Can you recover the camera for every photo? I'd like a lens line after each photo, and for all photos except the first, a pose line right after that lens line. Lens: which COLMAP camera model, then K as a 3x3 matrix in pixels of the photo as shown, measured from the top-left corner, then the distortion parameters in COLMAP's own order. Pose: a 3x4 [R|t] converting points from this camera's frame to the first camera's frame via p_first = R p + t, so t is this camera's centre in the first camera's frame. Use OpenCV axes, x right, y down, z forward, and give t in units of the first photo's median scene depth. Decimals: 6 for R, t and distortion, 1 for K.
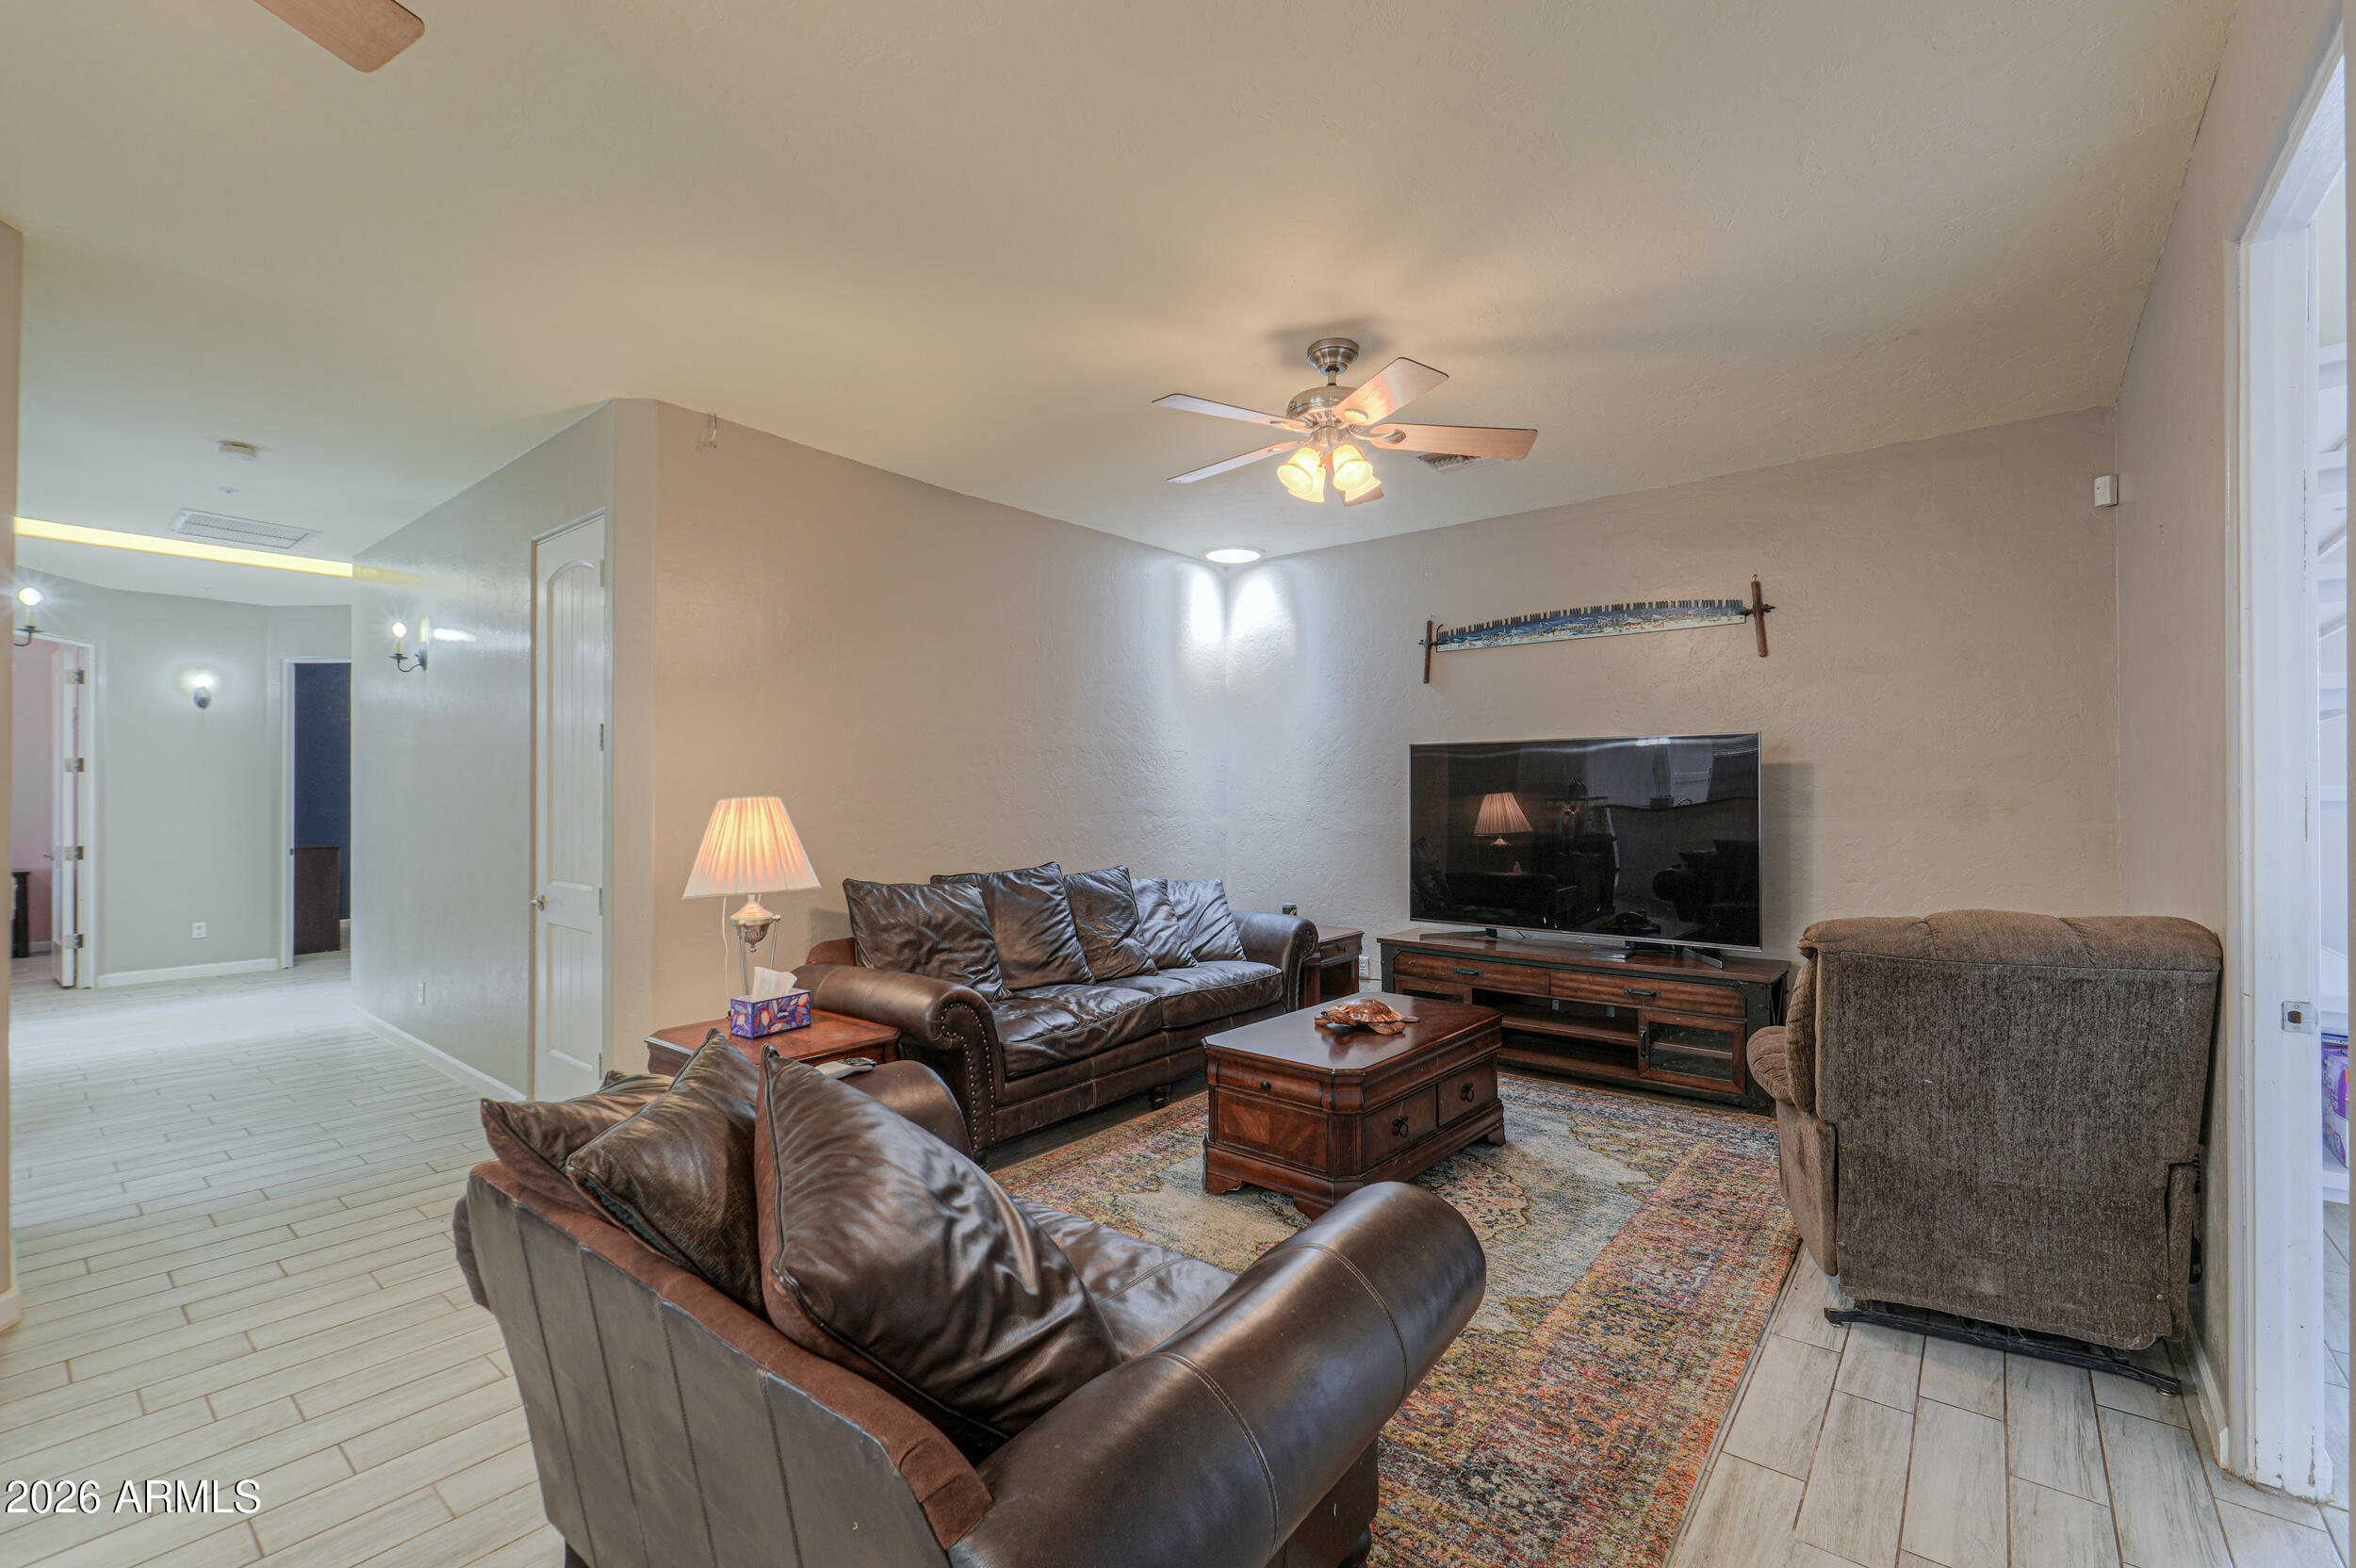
lens RADIAL K [[993.8, 0, 1170.8], [0, 993.8, 801.0], [0, 0, 1]] dist [-0.003288, 0.000138]
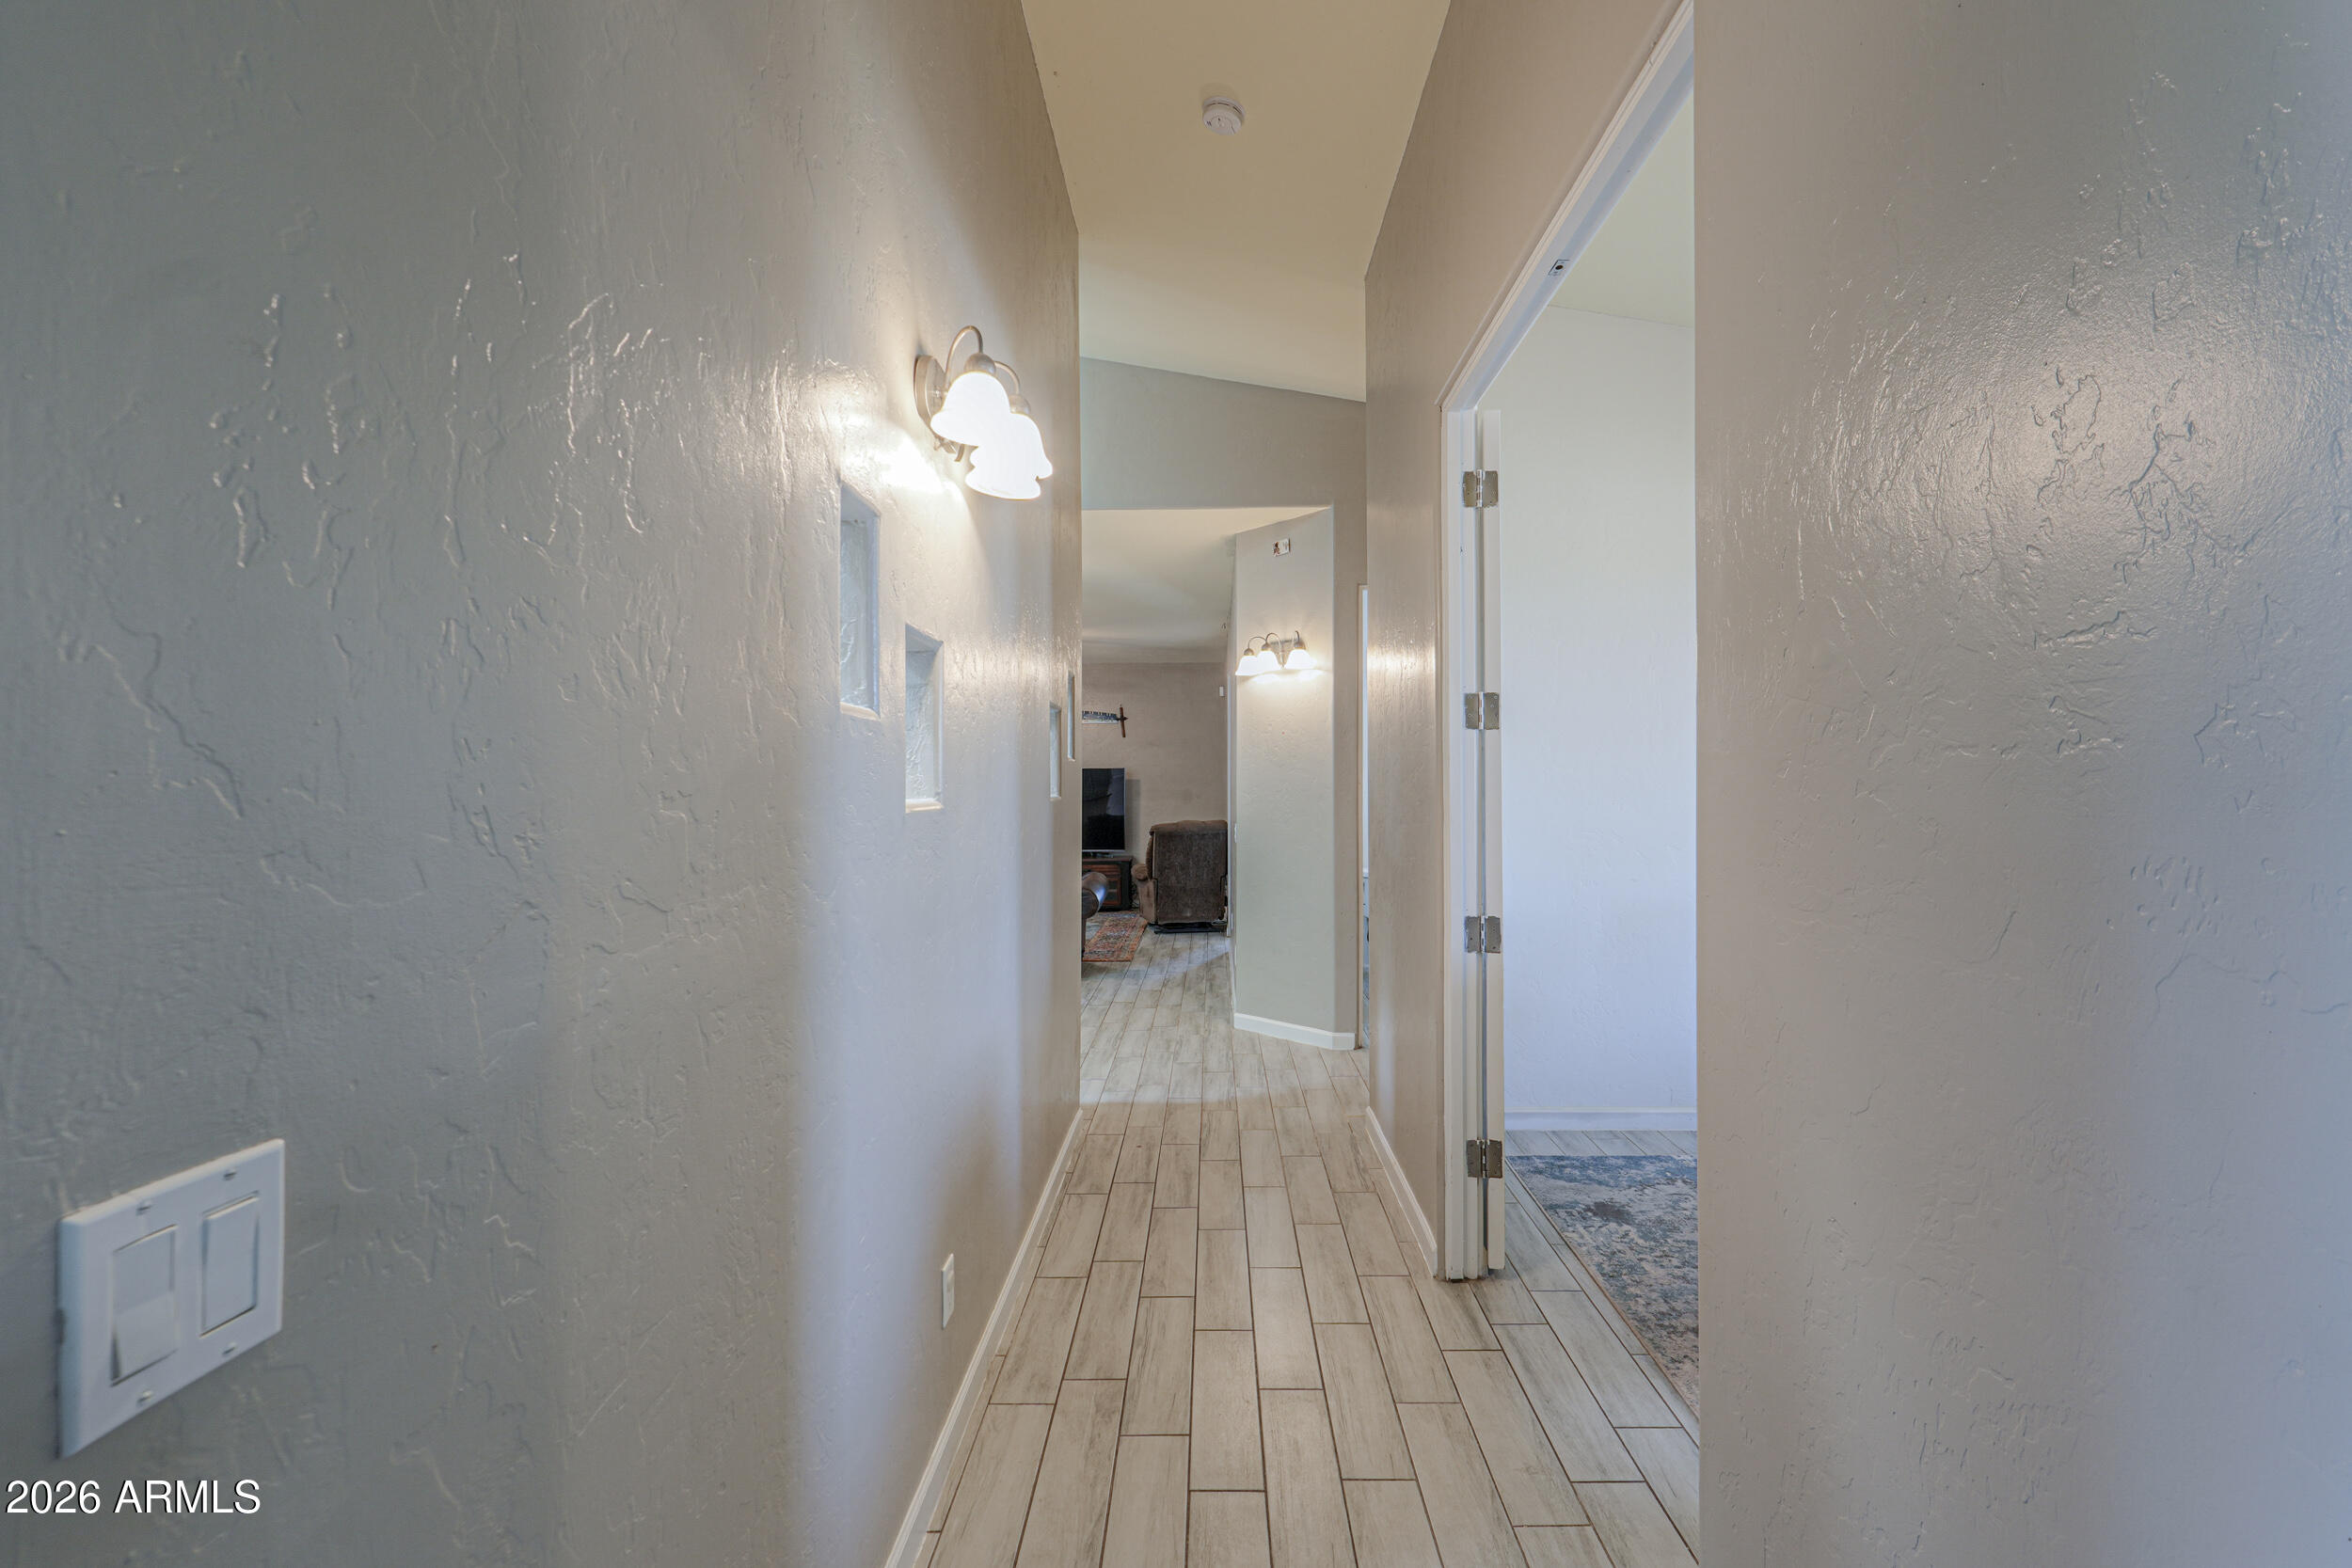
lens RADIAL K [[1038.0, 0, 1219.1], [0, 1038.0, 792.7], [0, 0, 1]] dist [-0.010982, 0.000159]
pose [[0.766802, -0.001787, 0.641882, -0.894692], [0.003556, 0.999993, -0.001463, 0.001716], [-0.641874, 0.003404, 0.766802, -1.159267]]
